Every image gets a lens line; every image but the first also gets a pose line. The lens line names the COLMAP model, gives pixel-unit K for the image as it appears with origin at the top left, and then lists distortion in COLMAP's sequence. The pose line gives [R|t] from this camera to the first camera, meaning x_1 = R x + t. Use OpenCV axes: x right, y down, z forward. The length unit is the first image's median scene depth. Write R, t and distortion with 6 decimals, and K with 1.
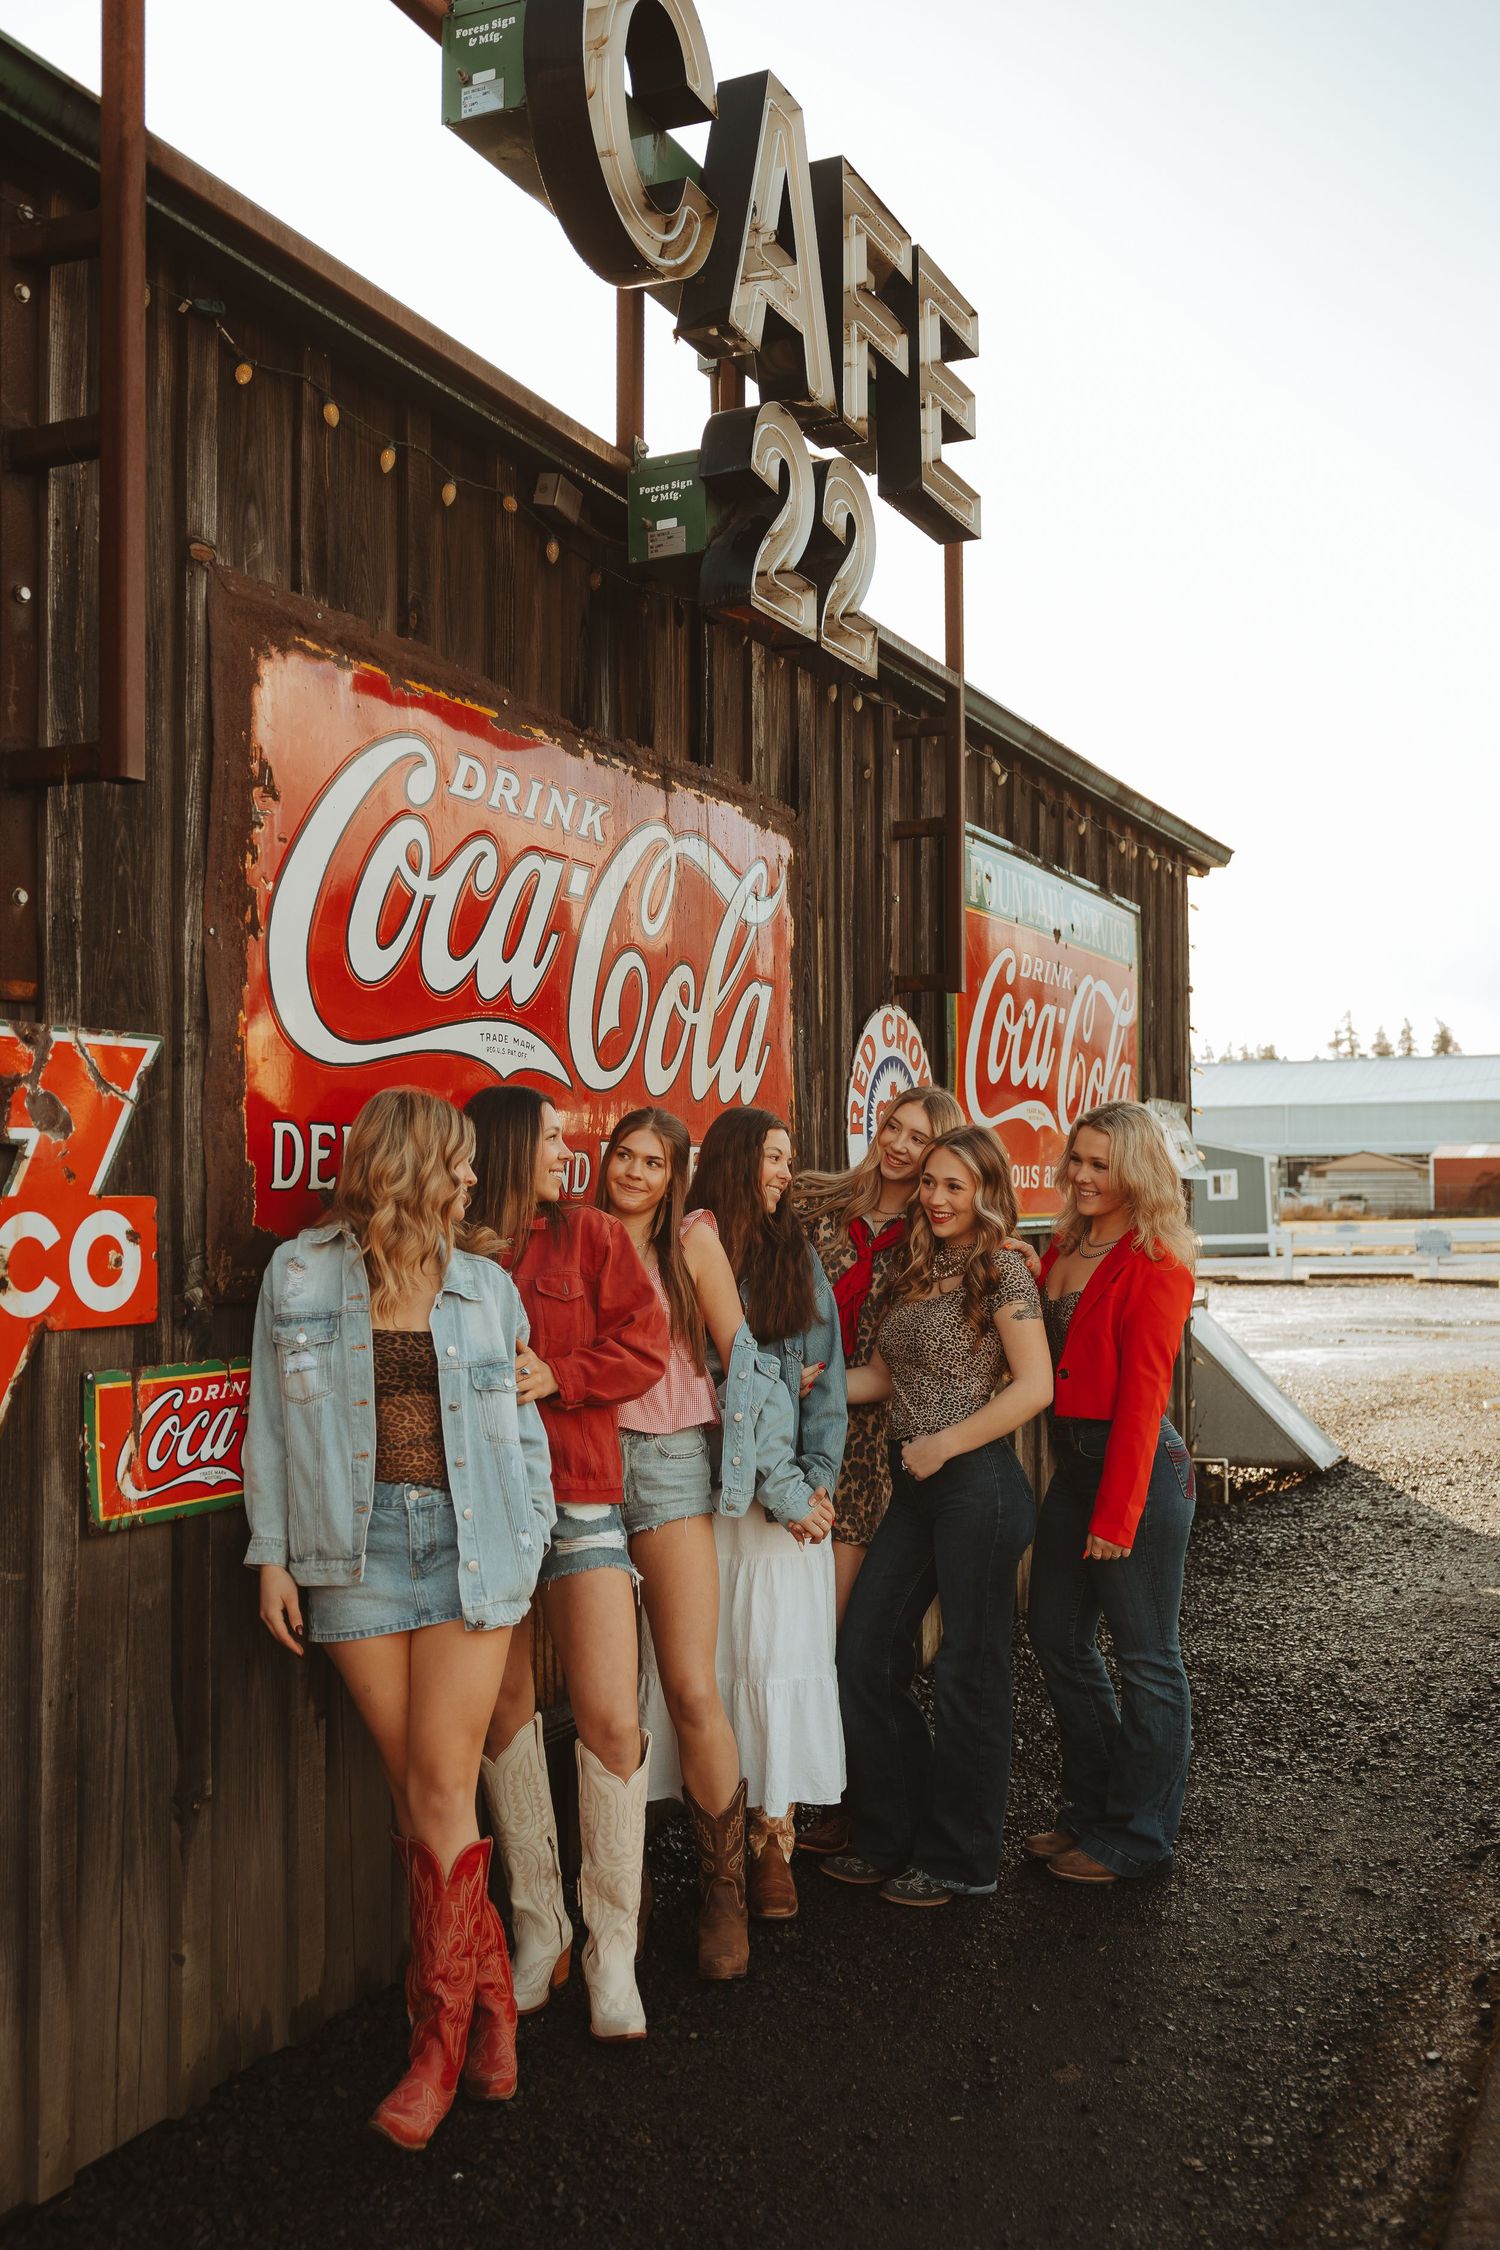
lens RADIAL K [[2022.4, 0, 761.2], [0, 2022.4, 1114.5], [0, 0, 1]] dist [-0.007096, 0.022860]
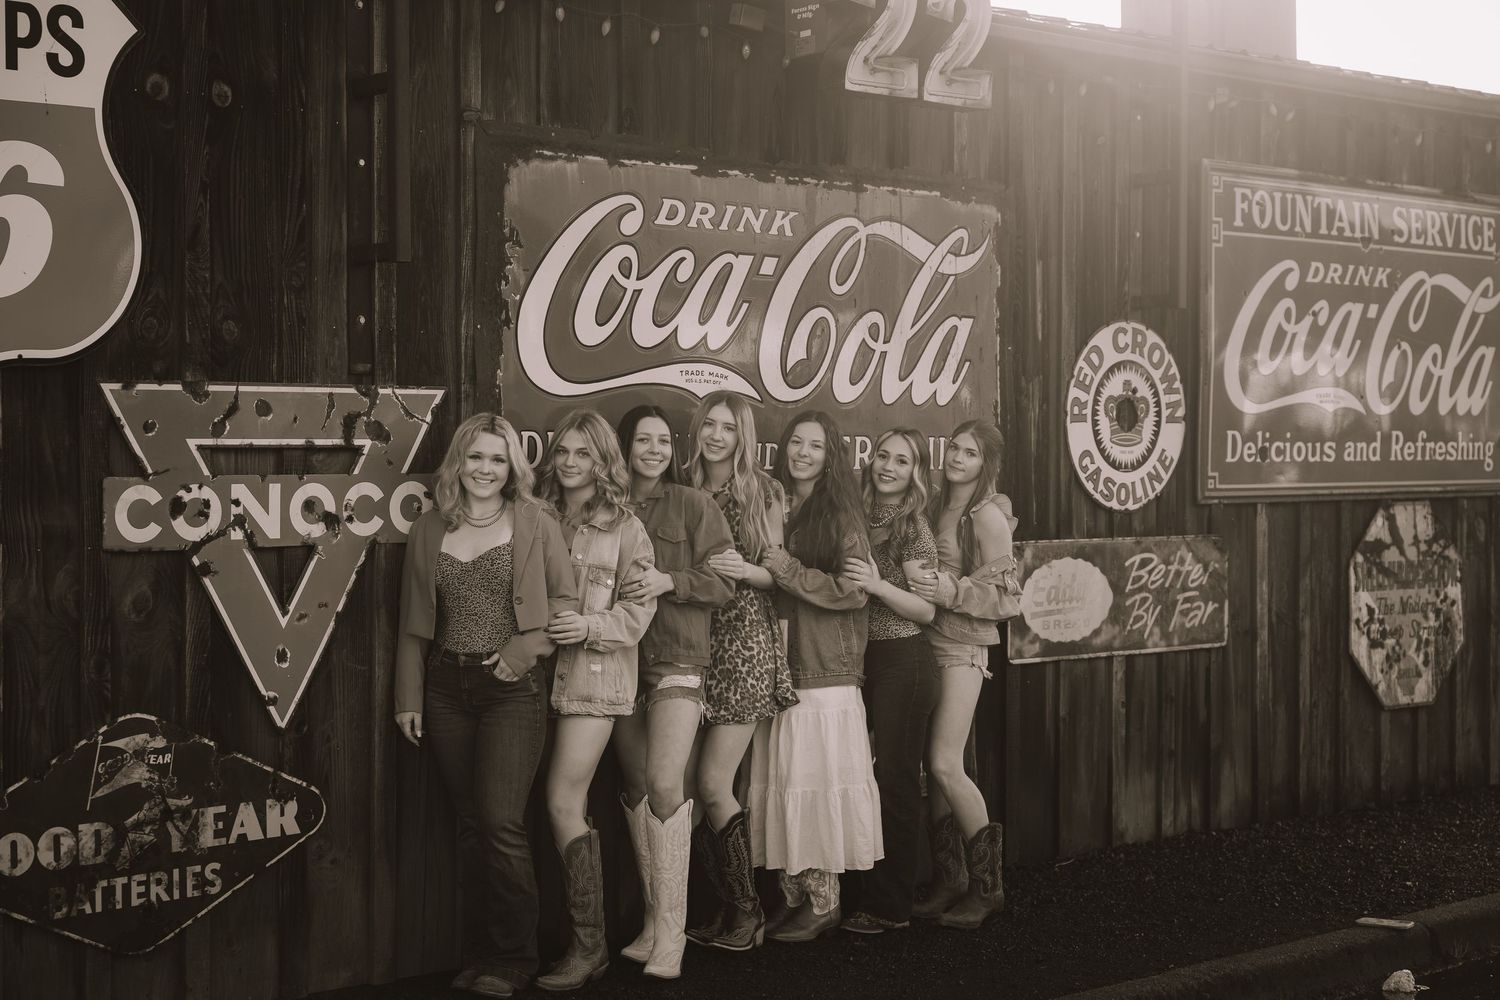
lens RADIAL K [[2094.9, 0, 630.4], [0, 2094.9, 407.7], [0, 0, 1]] dist [0.034797, -0.005586]
pose [[0.912535, -0.011848, -0.408826, 0.507527], [0.018015, 0.999775, 0.011237, -0.030416], [0.408601, -0.017620, 0.912543, -0.538817]]
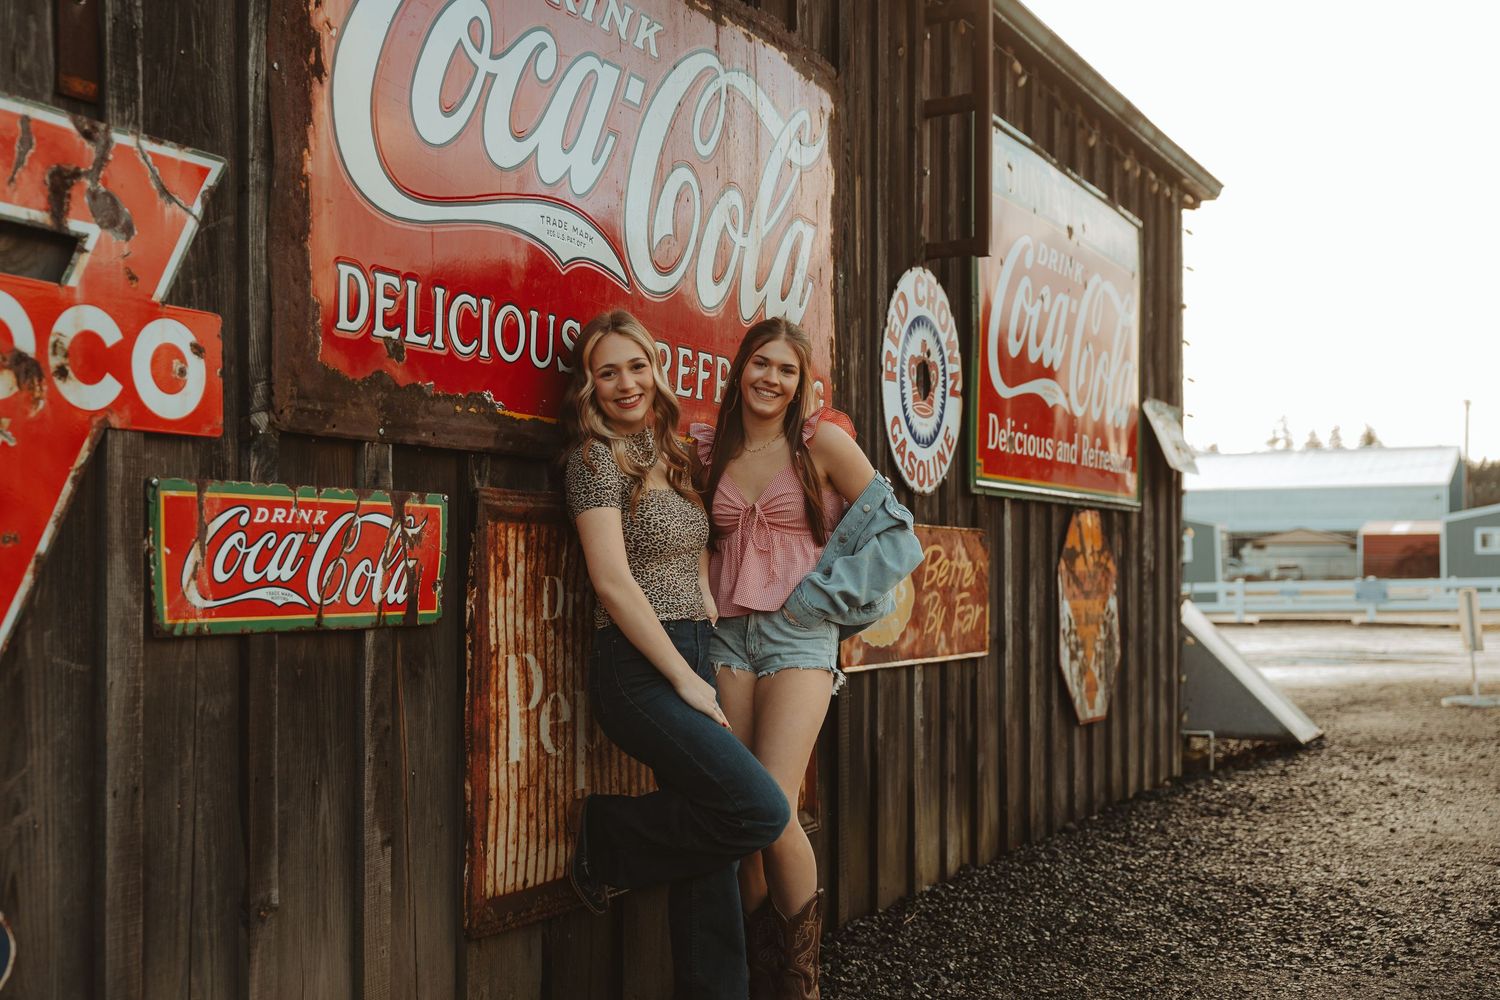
lens RADIAL K [[1669.5, 0, 602.8], [0, 1669.5, 541.7], [0, 0, 1]] dist [0.001157, 0.000518]
pose [[0.994213, 0.003383, -0.107370, -0.014290], [0.000008, 0.999502, 0.031563, 0.100583], [0.107423, -0.031381, 0.993718, 0.144571]]
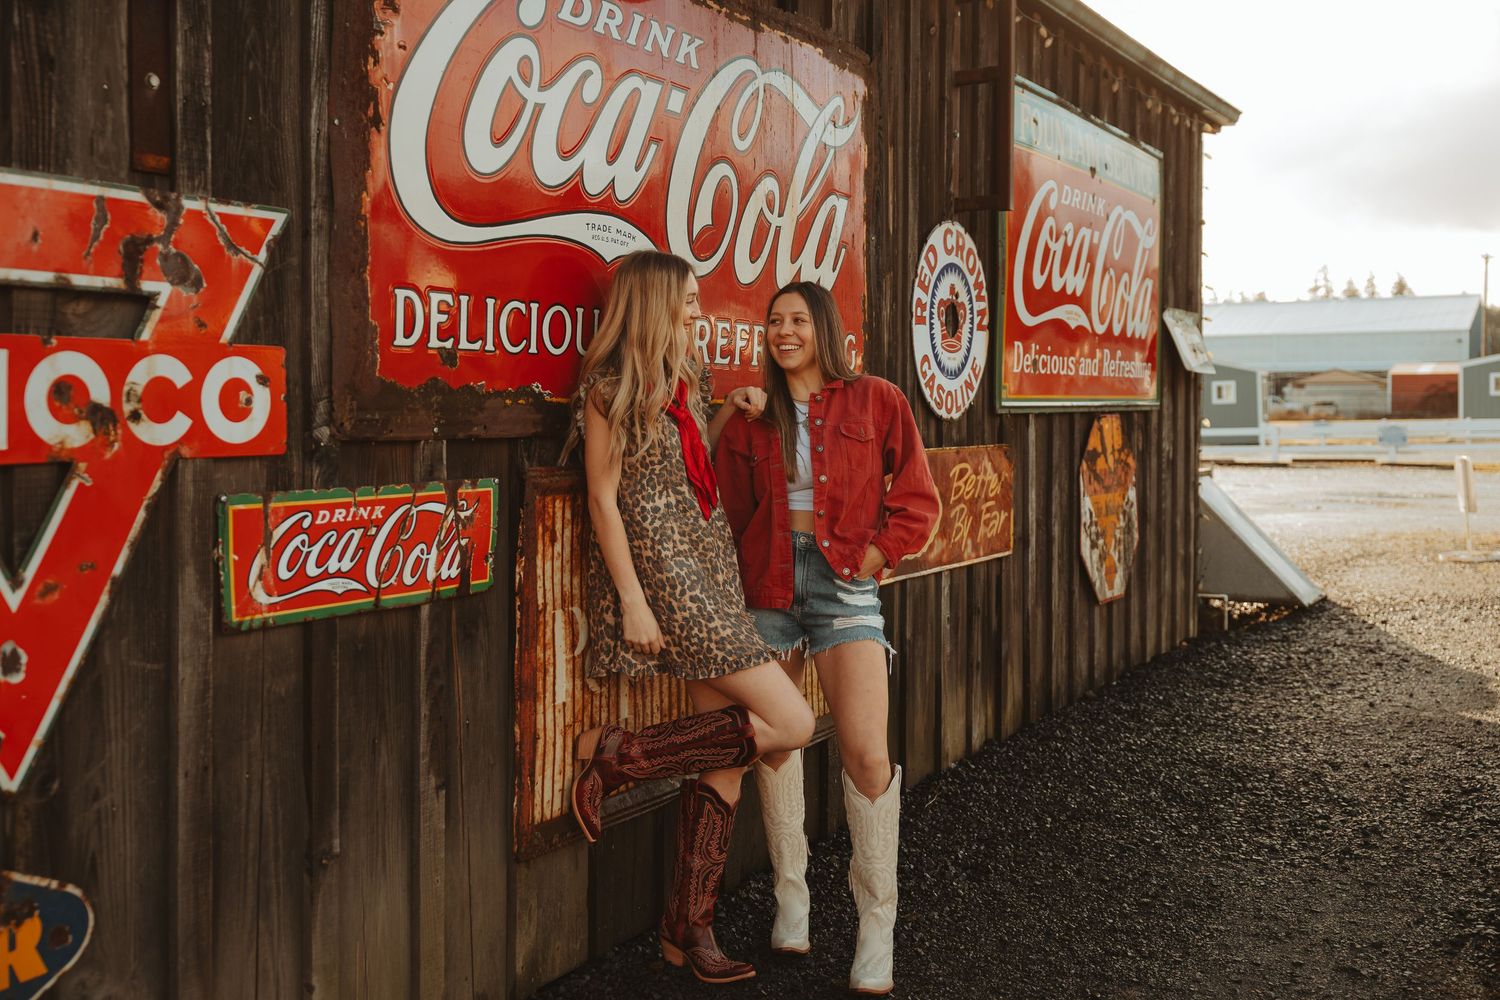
lens RADIAL K [[1452.3, 0, 683.6], [0, 1452.3, 412.1], [0, 0, 1]] dist [0.009770, -0.013935]
pose [[0.991310, 0.006182, -0.131401, 0.031254], [0.000281, 0.998794, 0.049105, 0.029070], [0.131546, -0.048716, 0.990112, 0.155013]]
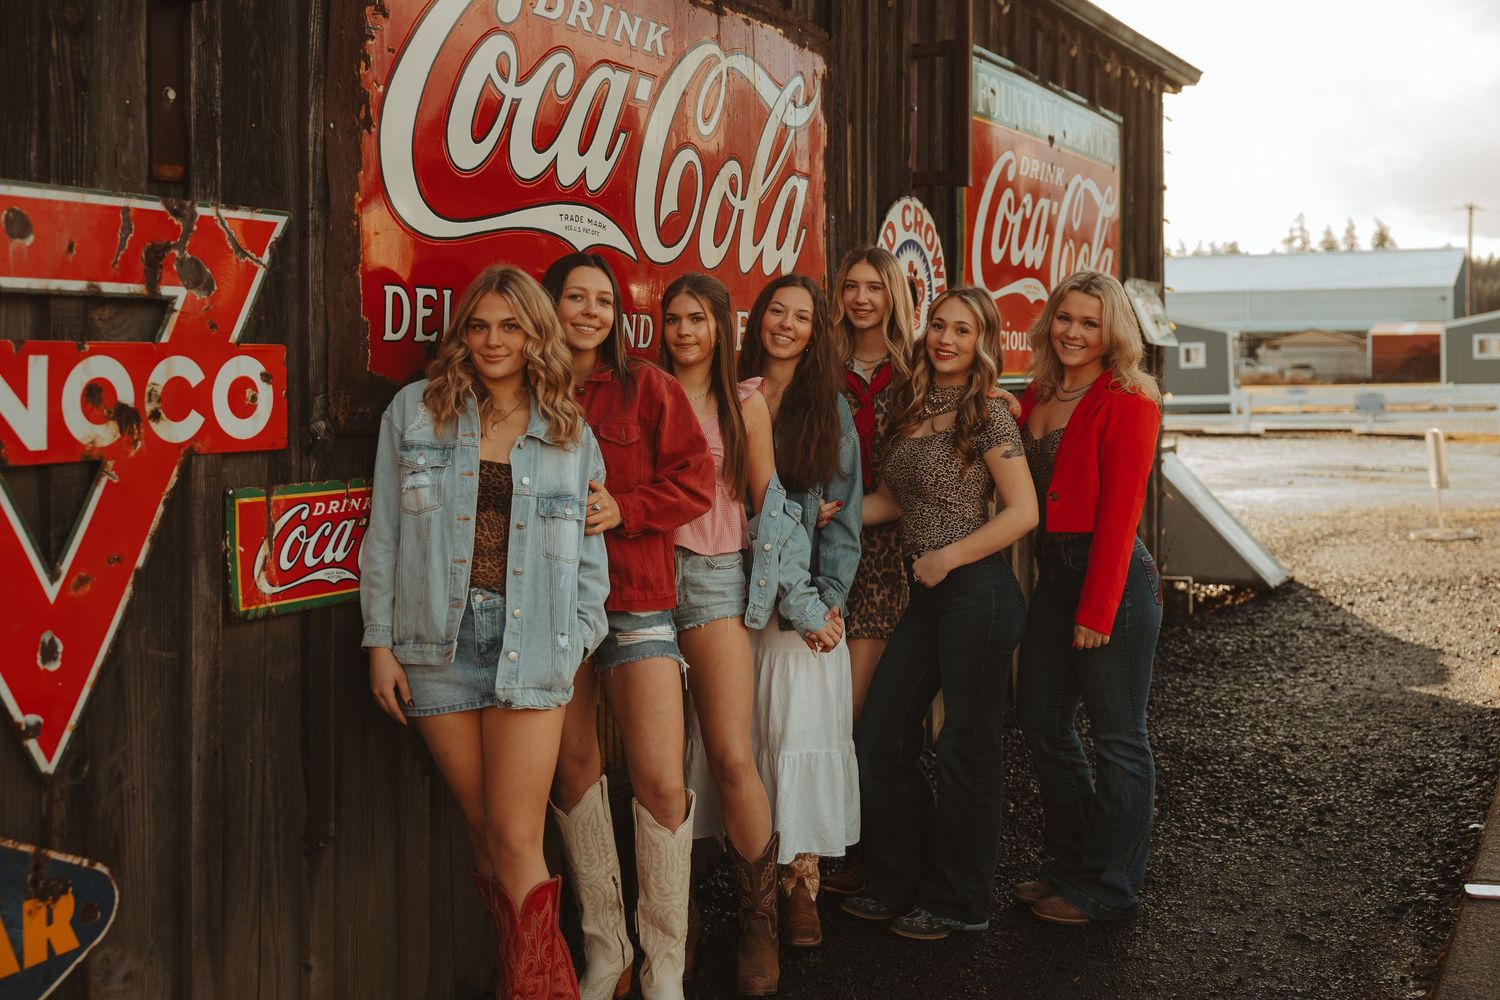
lens RADIAL K [[1629.3, 0, 706.1], [0, 1629.3, 350.6], [0, 0, 1]] dist [0.002843, -0.014182]
pose [[0.997792, 0.003329, -0.066329, 0.012863], [-0.001171, 0.999470, 0.032546, 0.009336], [0.066402, -0.032396, 0.997267, 0.034940]]
